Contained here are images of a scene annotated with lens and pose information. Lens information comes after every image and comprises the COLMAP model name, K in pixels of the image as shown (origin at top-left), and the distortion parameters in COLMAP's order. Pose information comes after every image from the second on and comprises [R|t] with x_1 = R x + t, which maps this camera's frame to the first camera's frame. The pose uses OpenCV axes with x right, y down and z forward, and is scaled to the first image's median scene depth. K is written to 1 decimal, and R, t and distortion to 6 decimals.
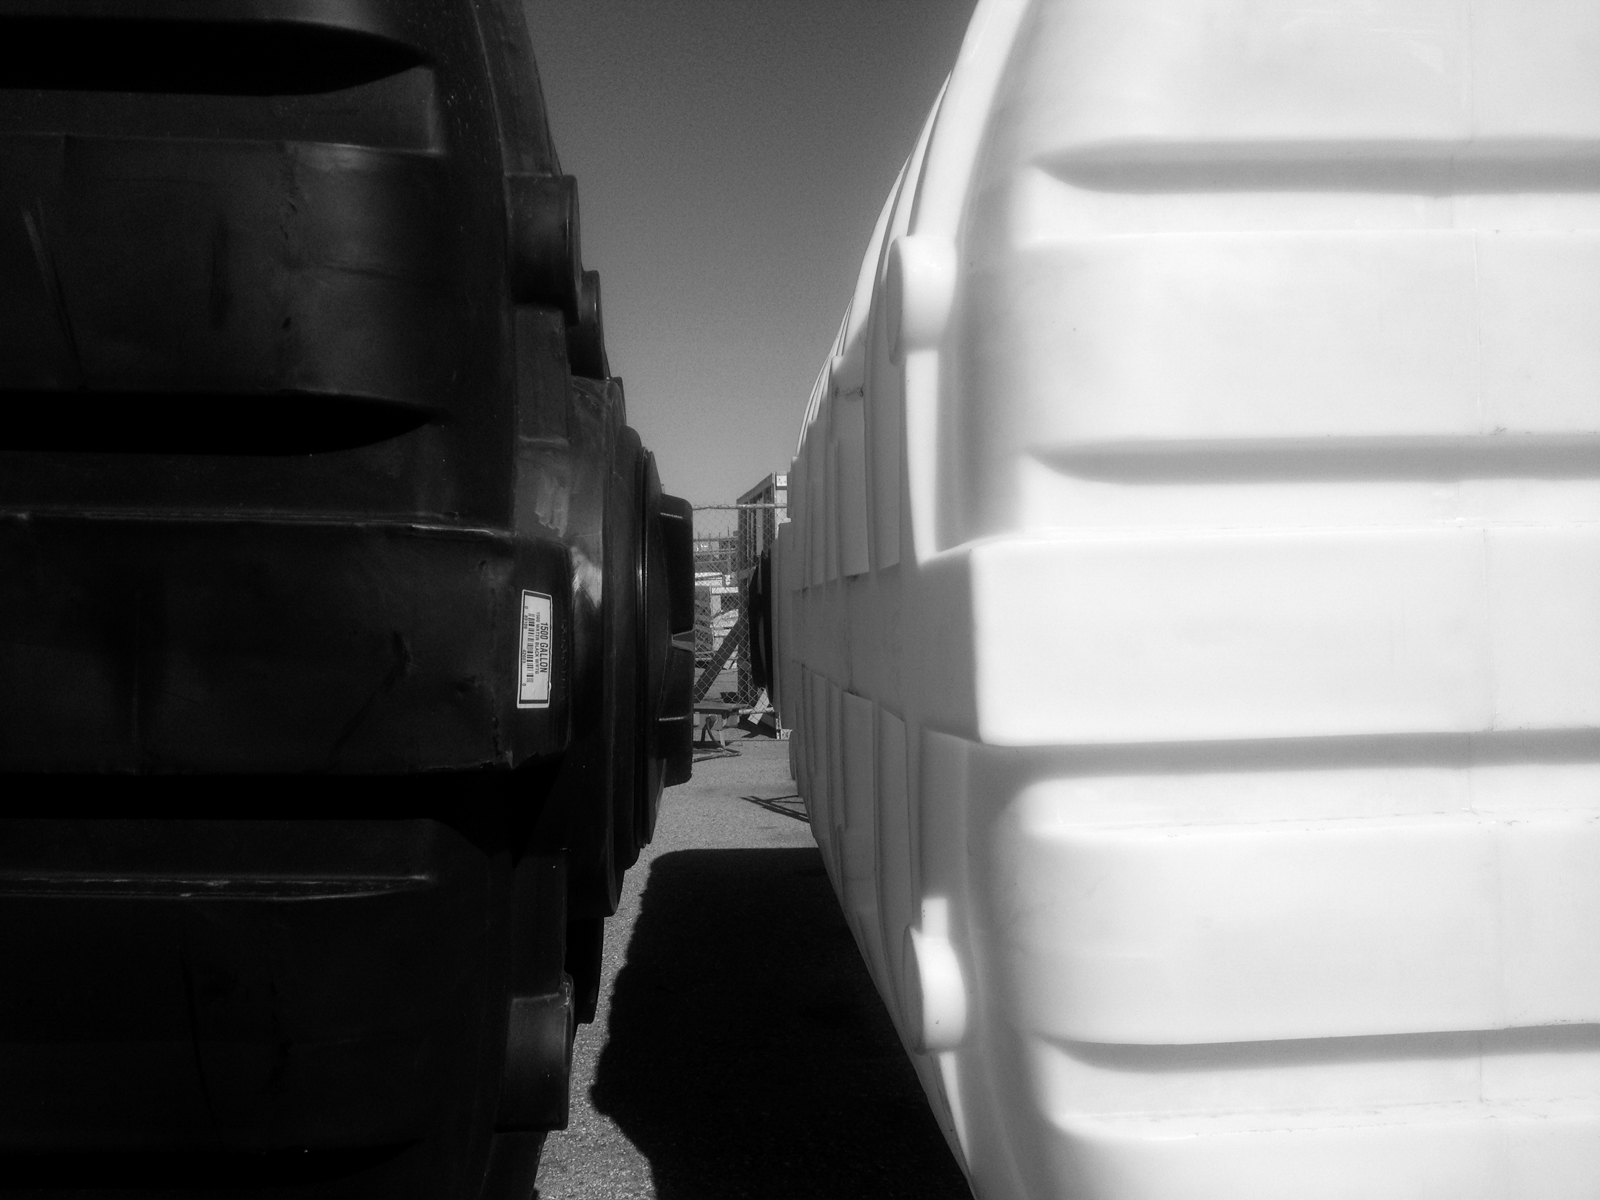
lens RADIAL K [[1648.1, 0, 801.2], [0, 1648.1, 593.9], [0, 0, 1]] dist [0.046386, 0.000000]
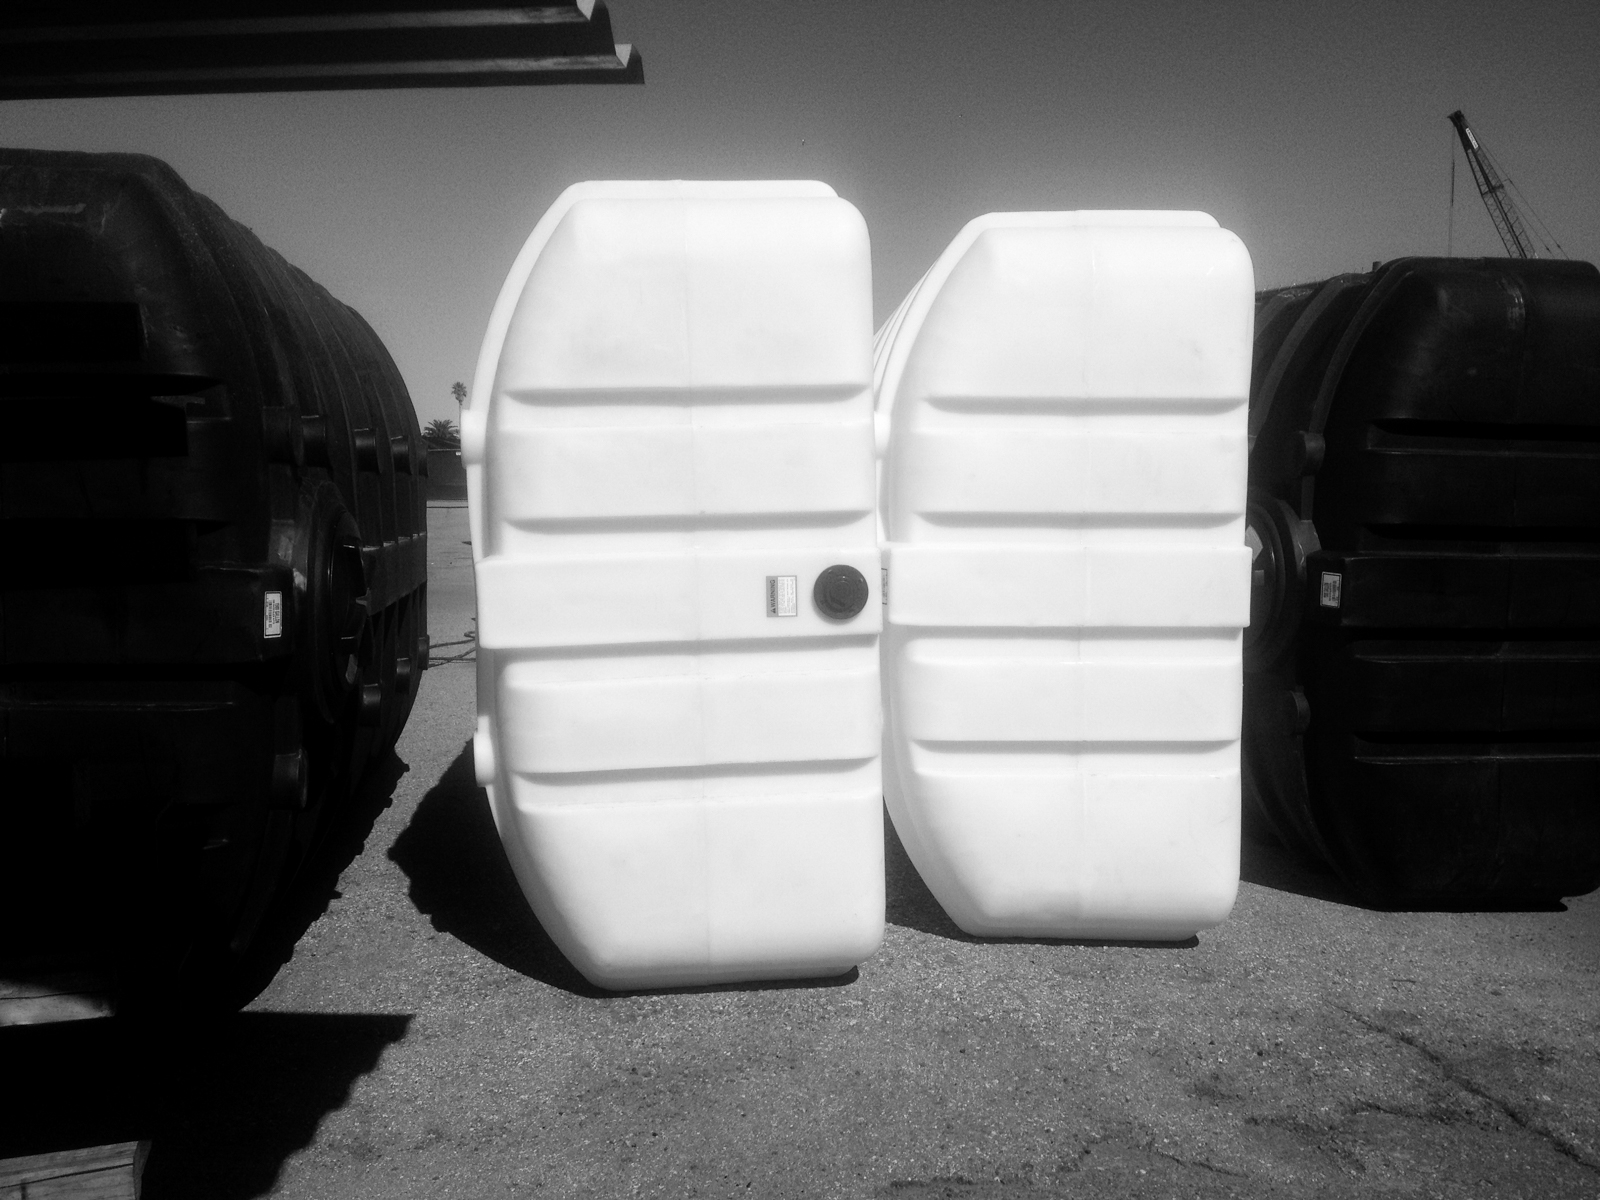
lens RADIAL K [[1648.1, 0, 791.9], [0, 1648.1, 605.8], [0, 0, 1]] dist [0.046386, 0.000000]
pose [[0.999318, -0.003499, 0.036749, 0.455281], [0.000362, 0.996378, 0.085034, -0.163750], [-0.036913, -0.084963, 0.995700, -1.313826]]
